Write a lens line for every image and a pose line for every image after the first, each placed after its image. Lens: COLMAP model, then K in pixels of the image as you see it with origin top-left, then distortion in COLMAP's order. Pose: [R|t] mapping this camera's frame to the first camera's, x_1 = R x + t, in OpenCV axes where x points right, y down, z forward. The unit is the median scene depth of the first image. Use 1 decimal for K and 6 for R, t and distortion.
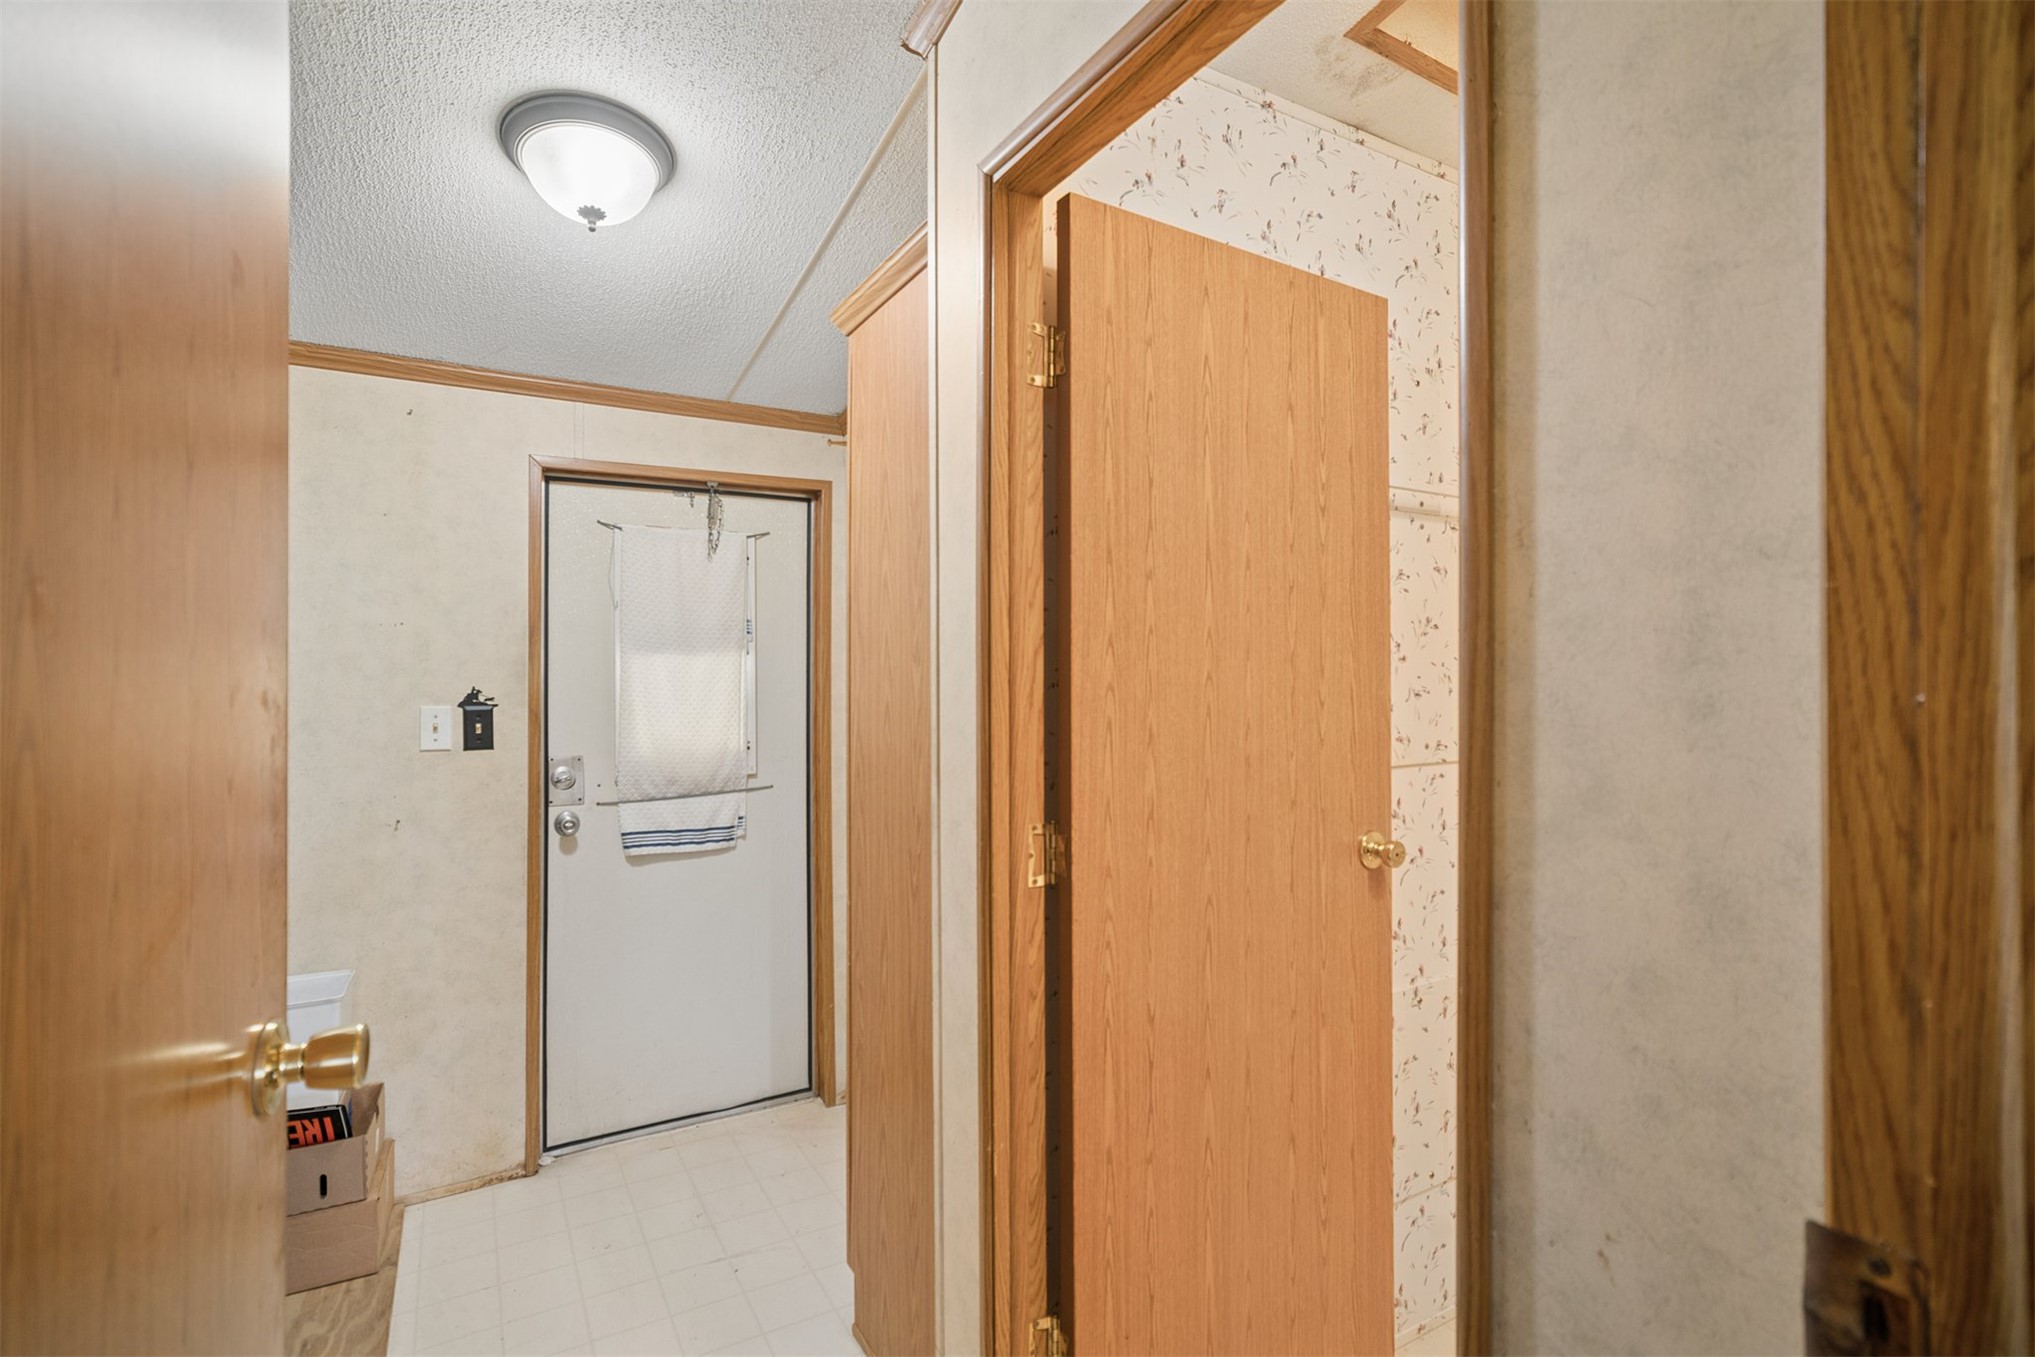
lens RADIAL K [[958.5, 0, 1025.8], [0, 958.5, 679.2], [0, 0, 1]] dist [-0.014767, 0.008954]
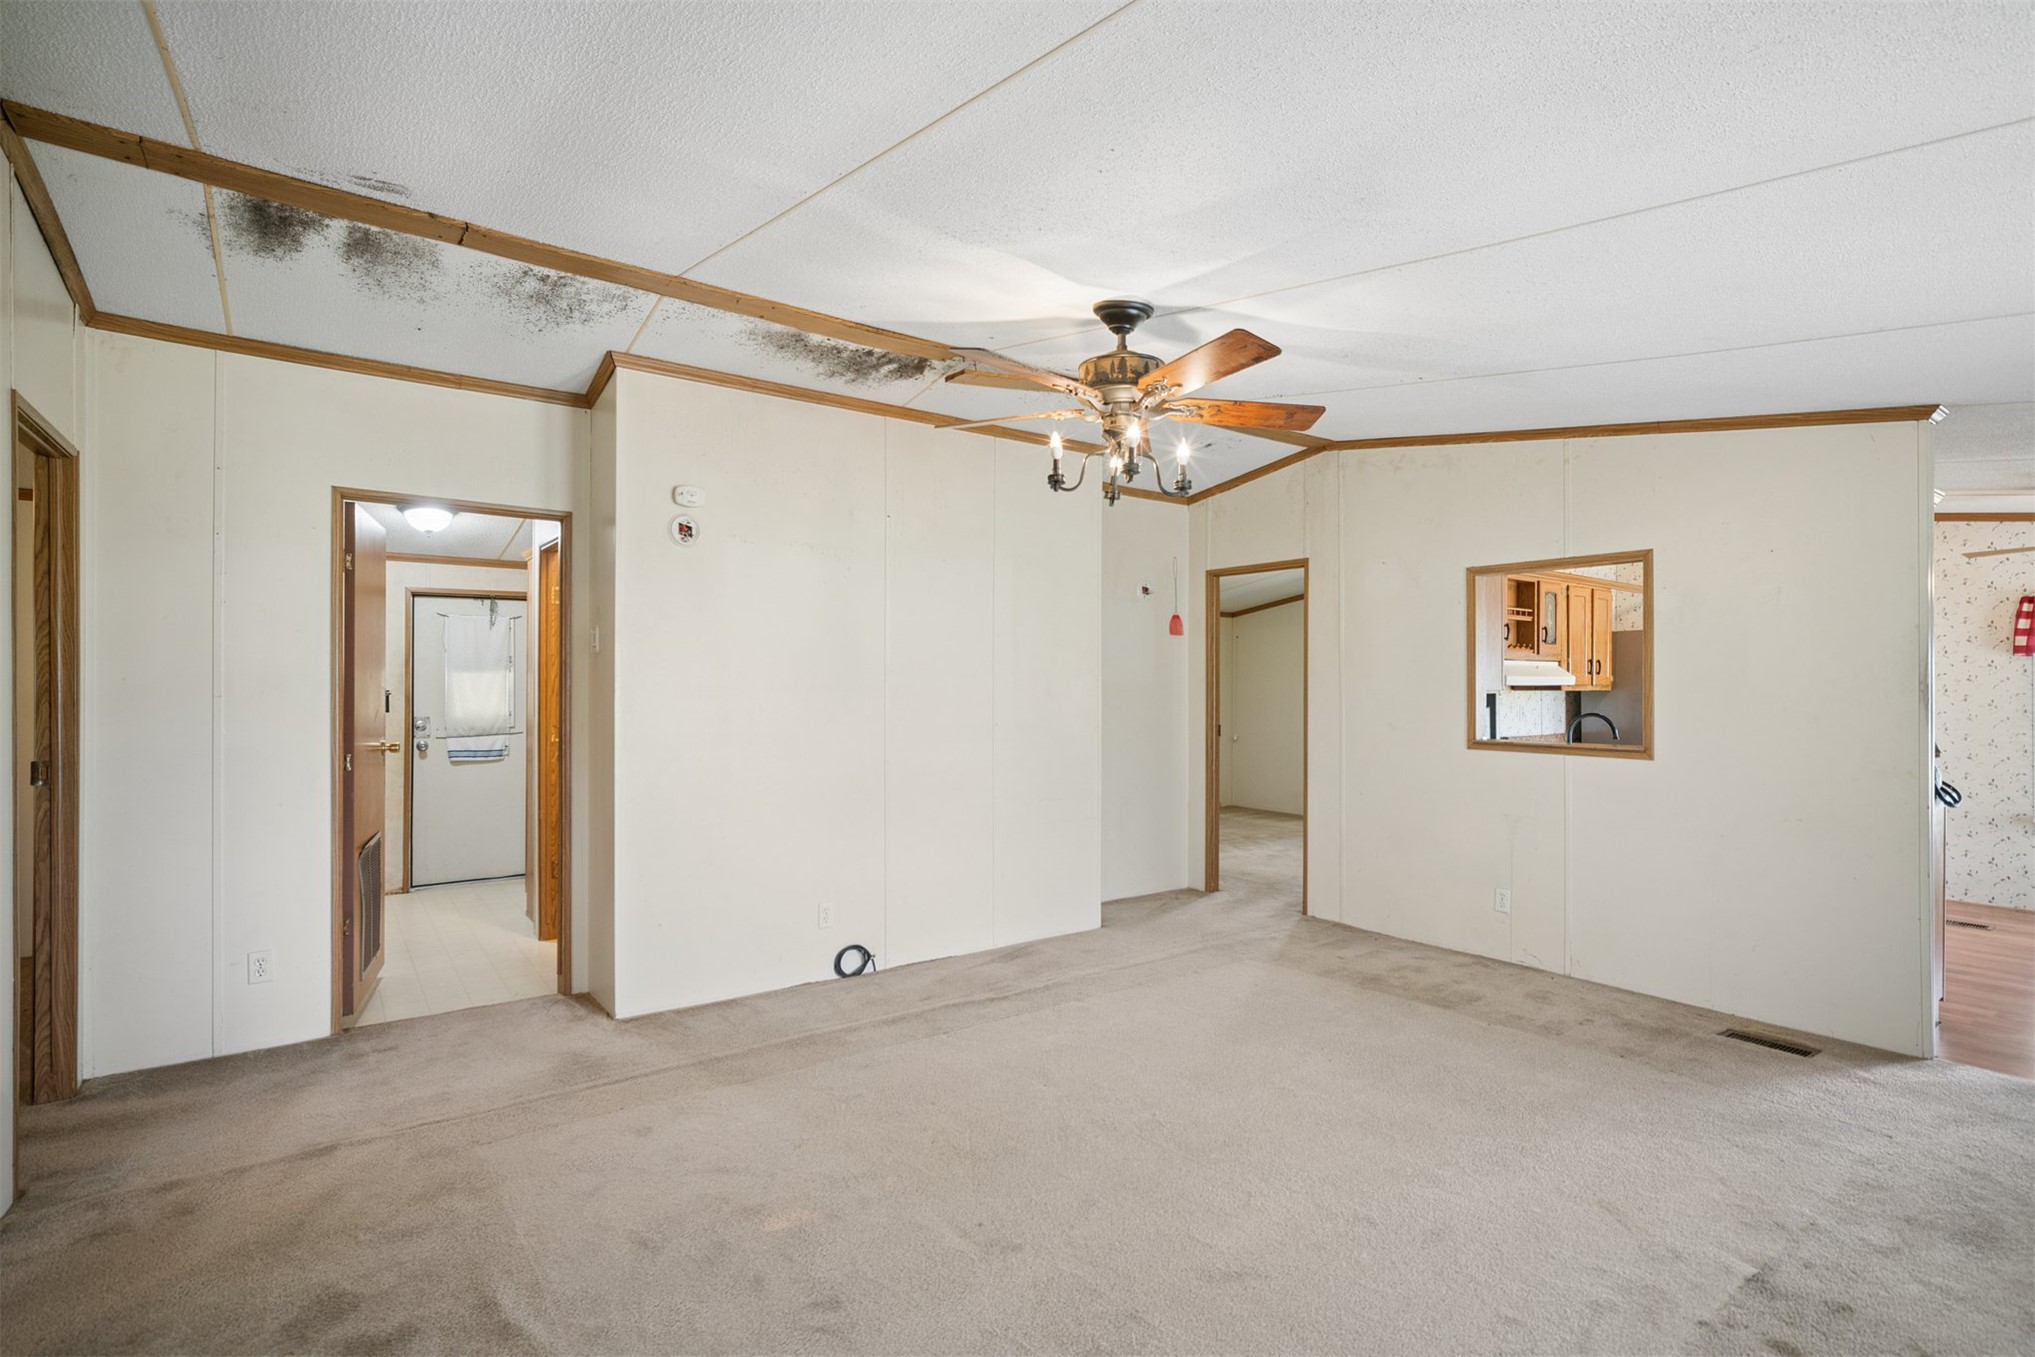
lens RADIAL K [[958.5, 0, 1019.9], [0, 958.5, 679.5], [0, 0, 1]] dist [-0.014767, 0.008954]
pose [[0.994234, 0.004270, 0.107148, 0.675186], [-0.003791, 0.999982, -0.004668, -0.002250], [-0.107166, 0.004234, 0.994232, -1.380933]]
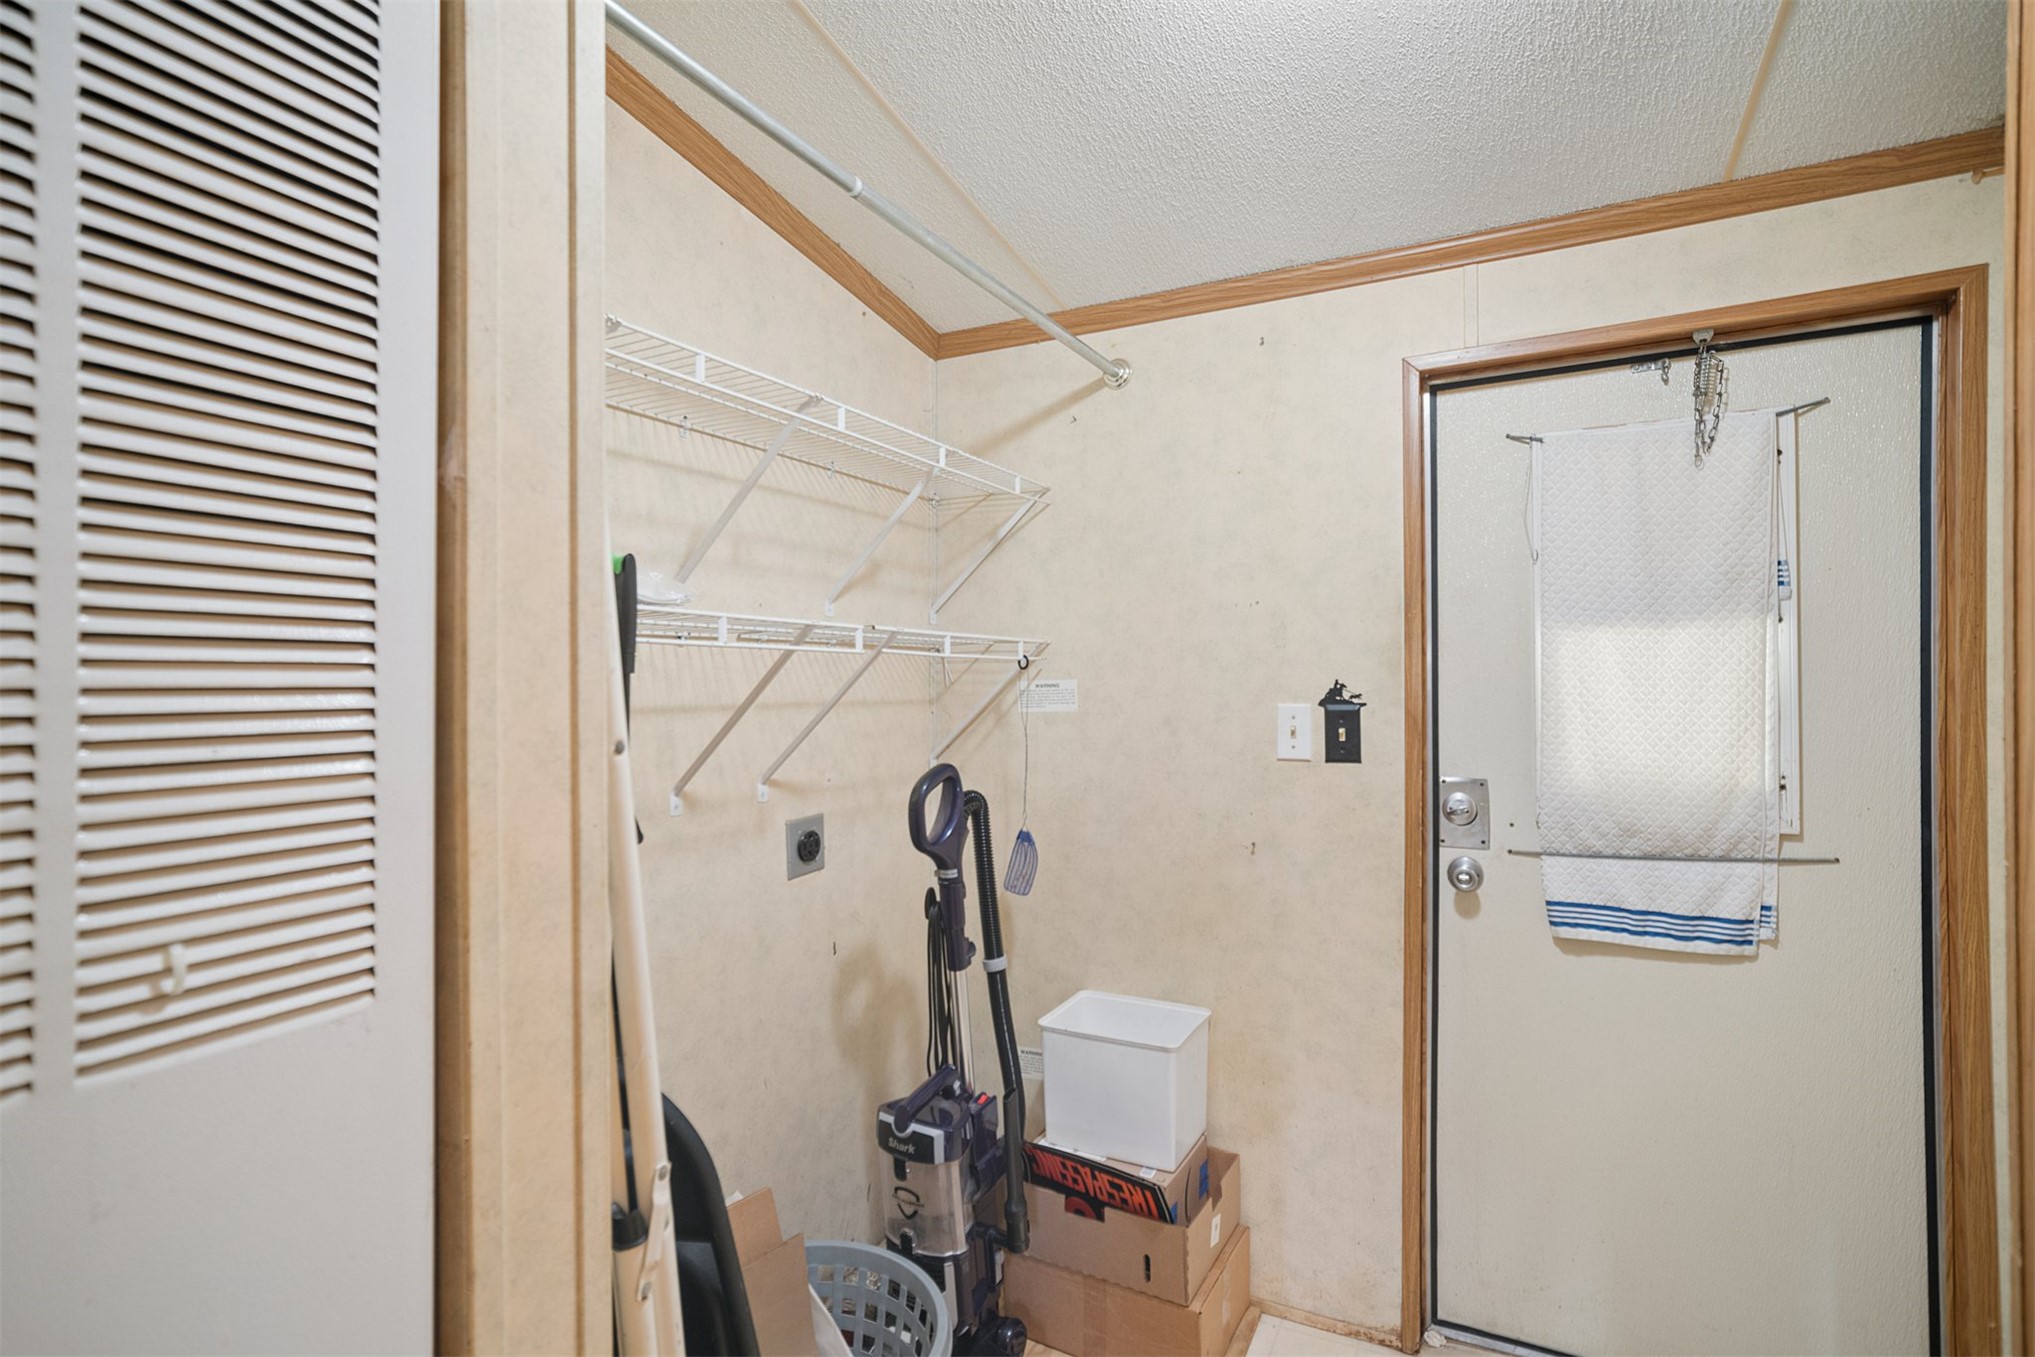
lens RADIAL K [[958.5, 0, 1021.6], [0, 958.5, 686.1], [0, 0, 1]] dist [-0.014767, 0.008954]
pose [[0.541387, -0.002336, -0.840770, -0.062755], [0.003303, 0.999994, -0.000651, 0.011406], [0.840767, -0.002424, 0.541392, 0.334801]]
